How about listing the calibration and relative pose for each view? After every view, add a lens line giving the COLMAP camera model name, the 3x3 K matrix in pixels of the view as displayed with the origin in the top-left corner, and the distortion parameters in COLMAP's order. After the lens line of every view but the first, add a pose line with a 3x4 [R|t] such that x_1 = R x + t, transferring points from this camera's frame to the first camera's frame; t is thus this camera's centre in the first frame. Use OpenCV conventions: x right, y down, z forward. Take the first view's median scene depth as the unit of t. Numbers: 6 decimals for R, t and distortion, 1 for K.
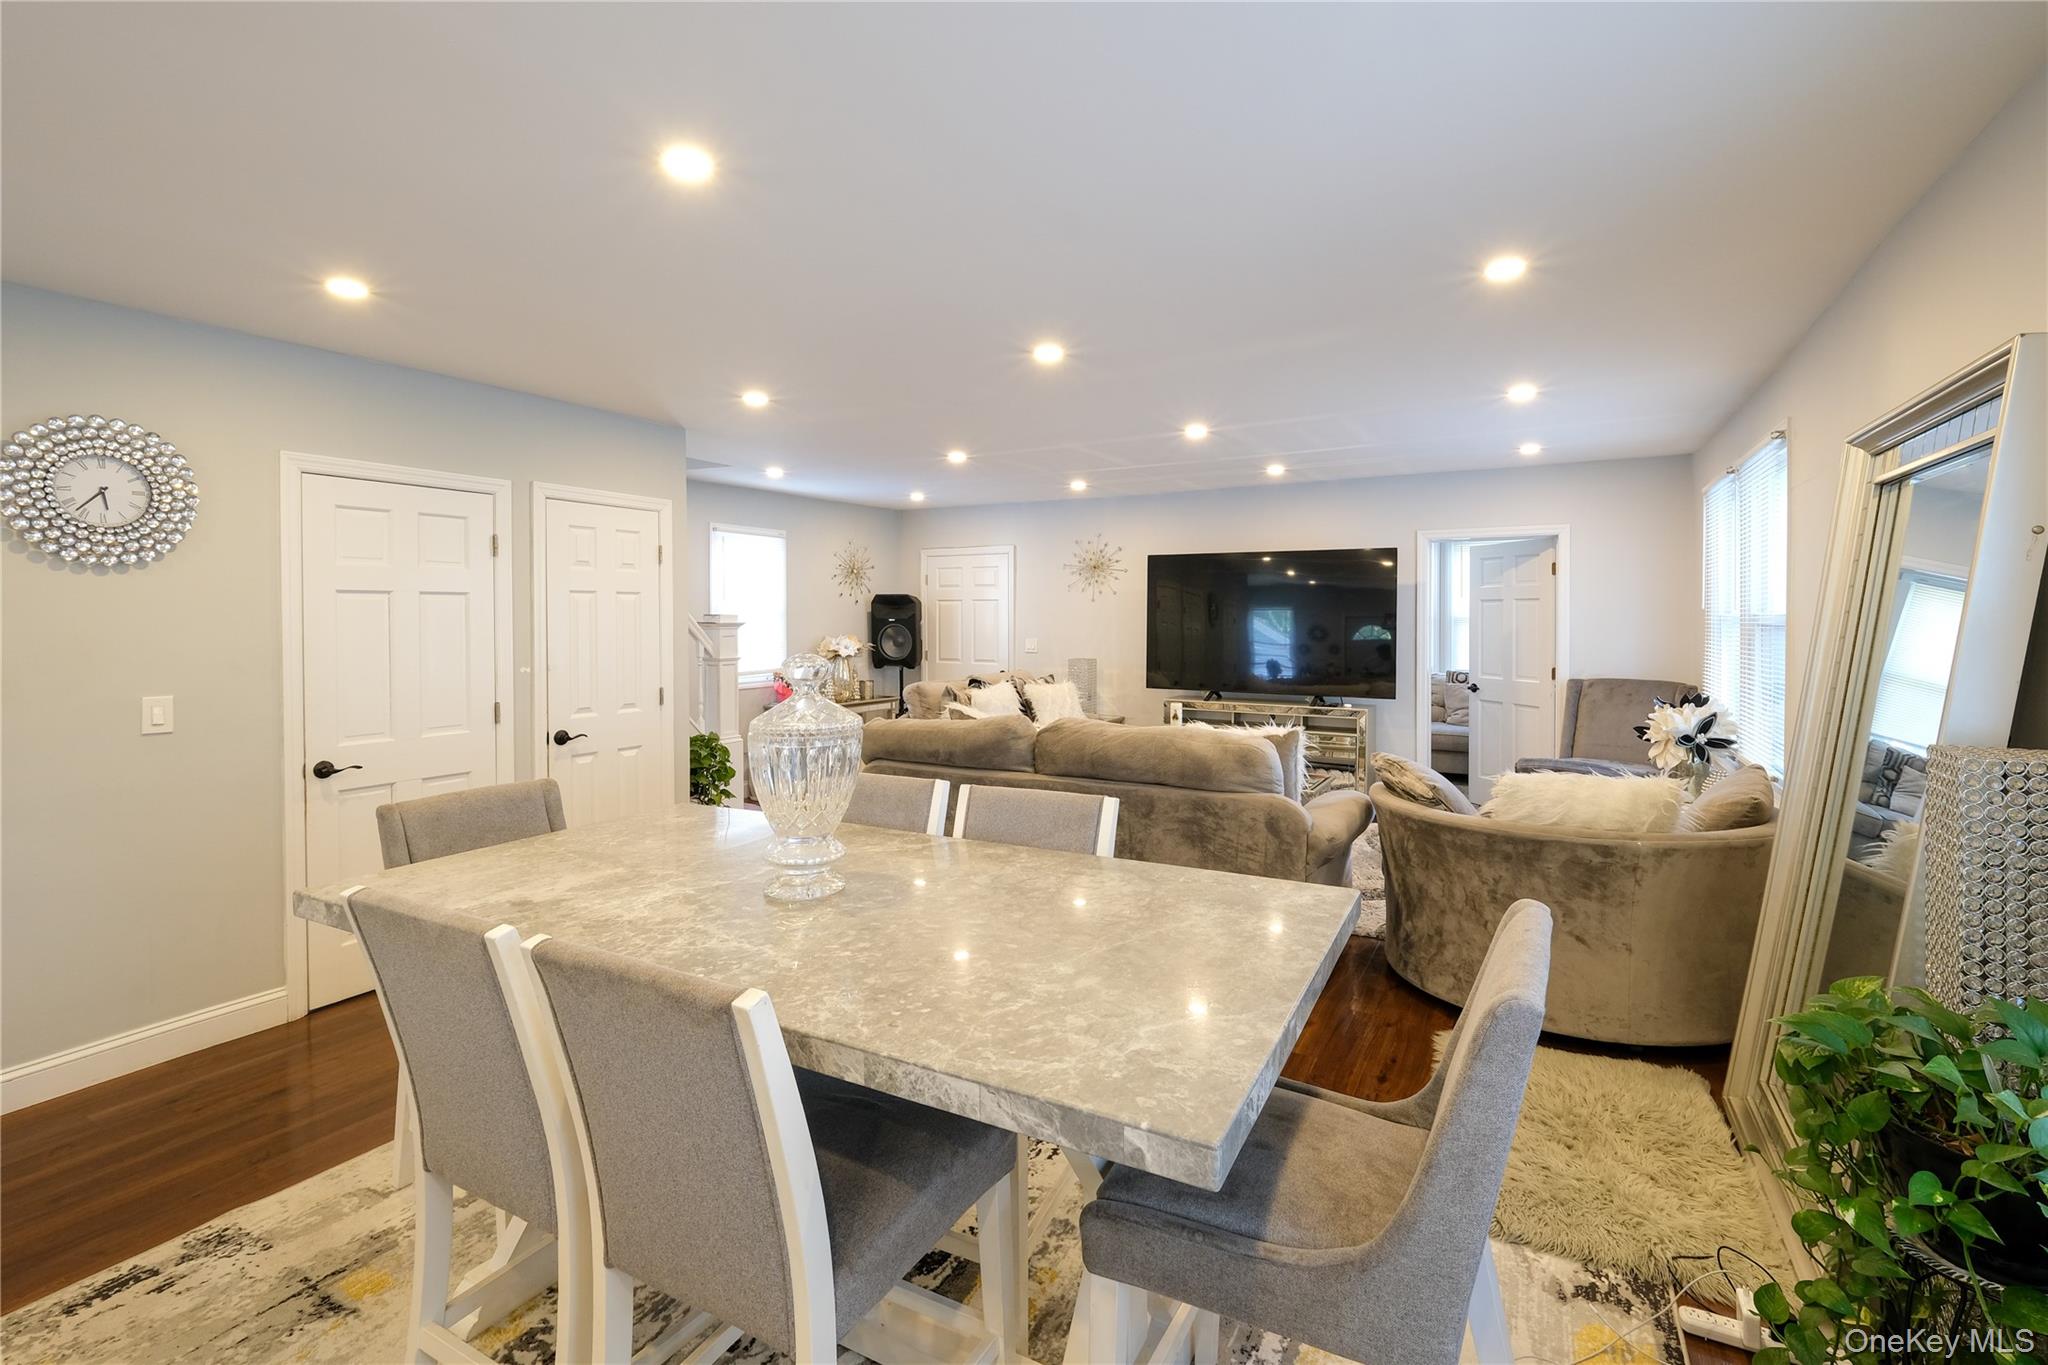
lens RADIAL K [[954.2, 0, 1023.9], [0, 954.2, 627.6], [0, 0, 1]] dist [-0.000364, -0.000031]
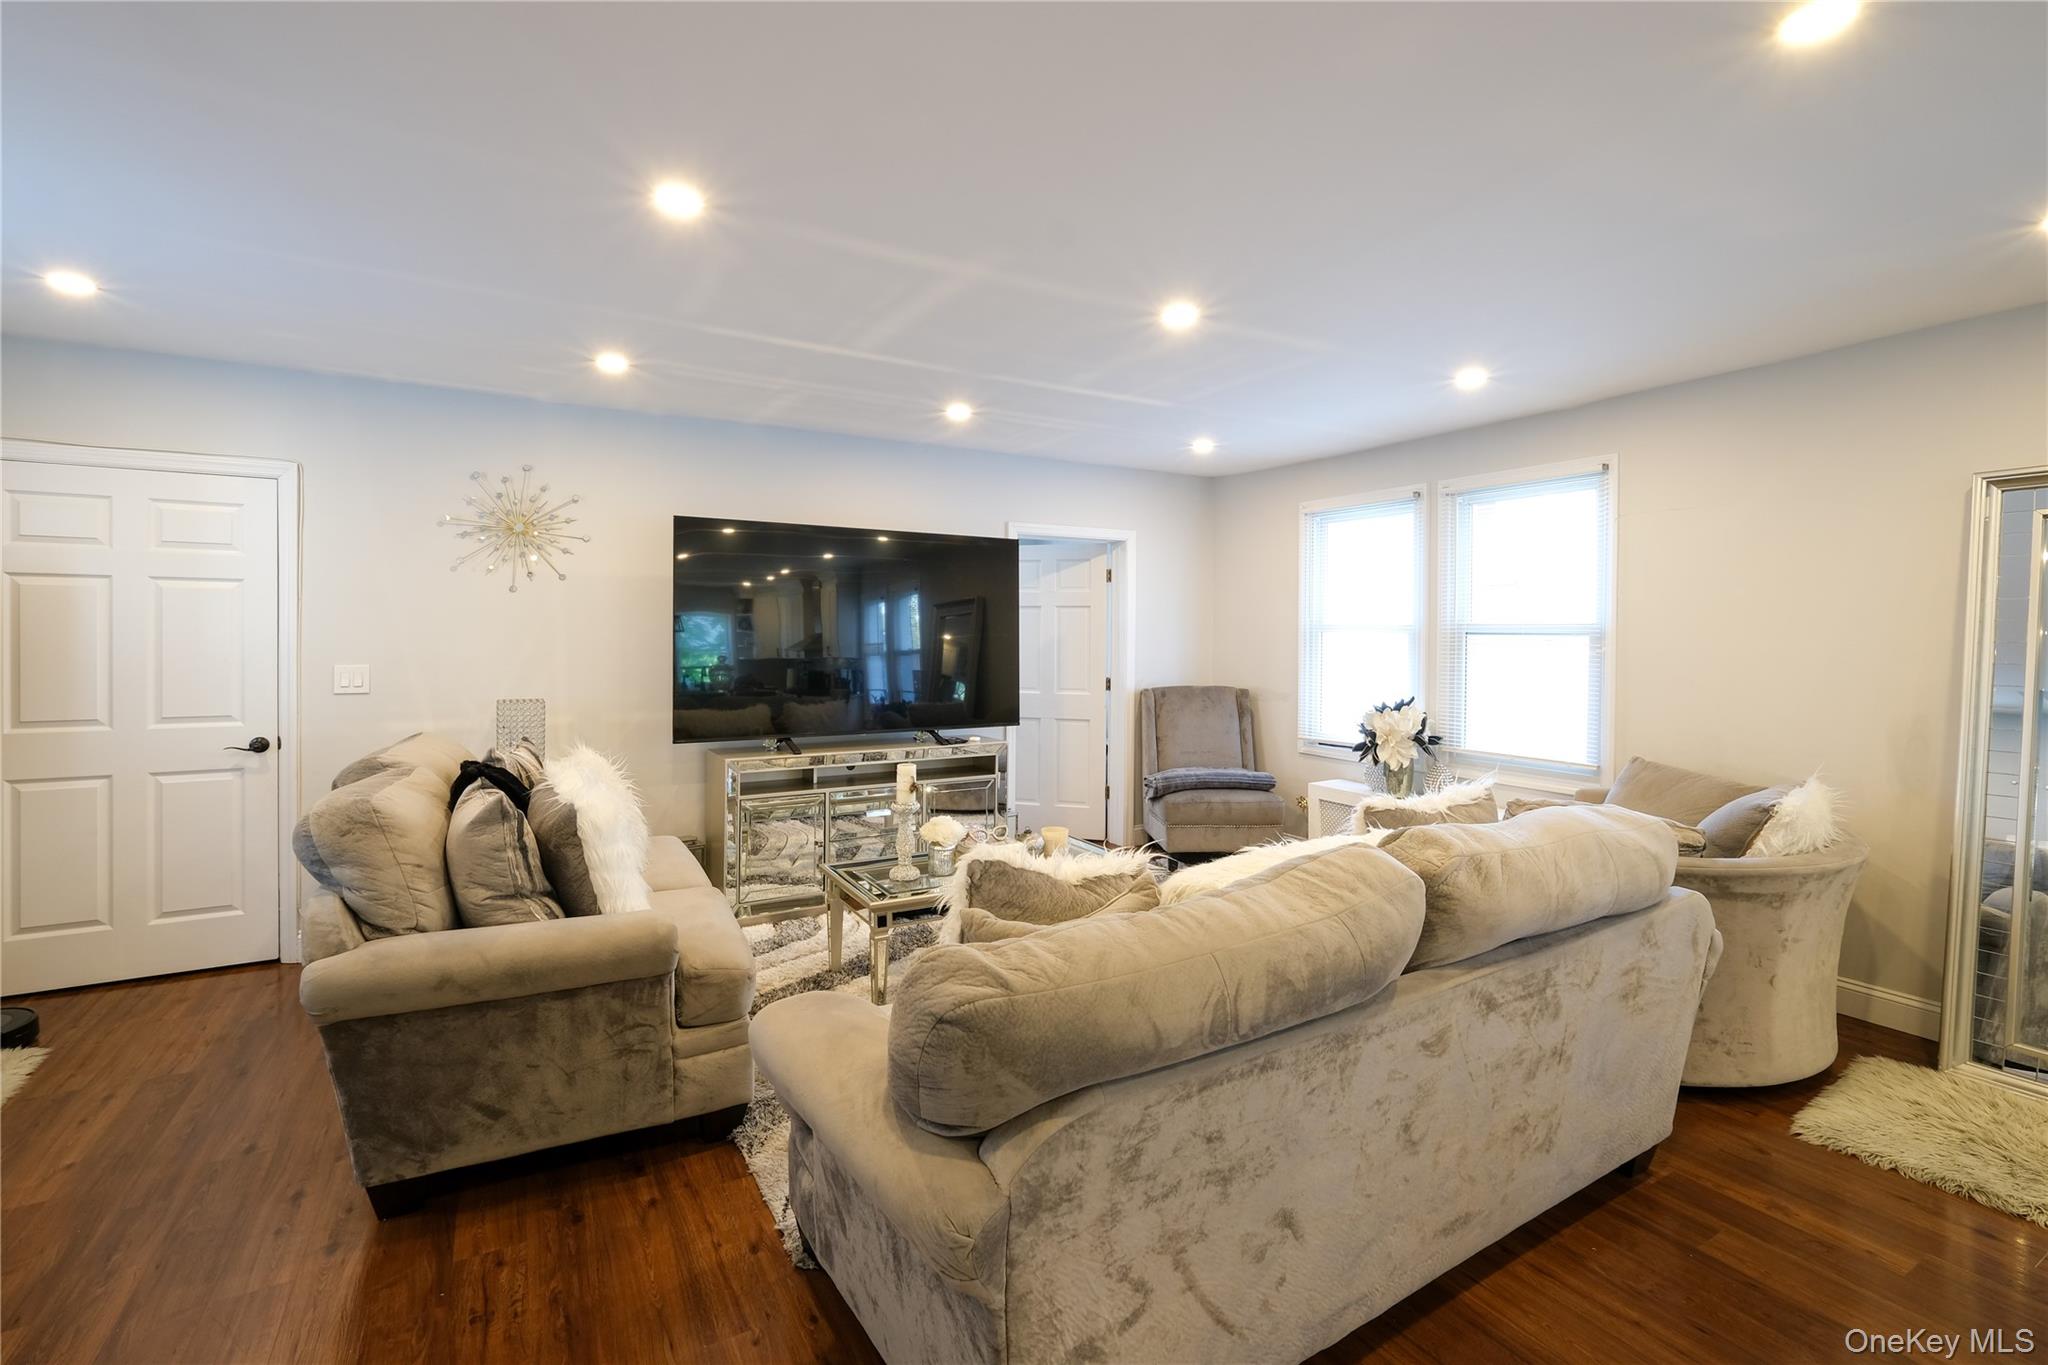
lens RADIAL K [[887.9, 0, 1022.7], [0, 887.9, 639.0], [0, 0, 1]] dist [0.000049, -0.000015]
pose [[0.502938, -0.003510, 0.864315, -0.249824], [0.007690, 0.999970, -0.000414, 0.002207], [-0.864288, 0.006855, 0.502950, 0.585673]]
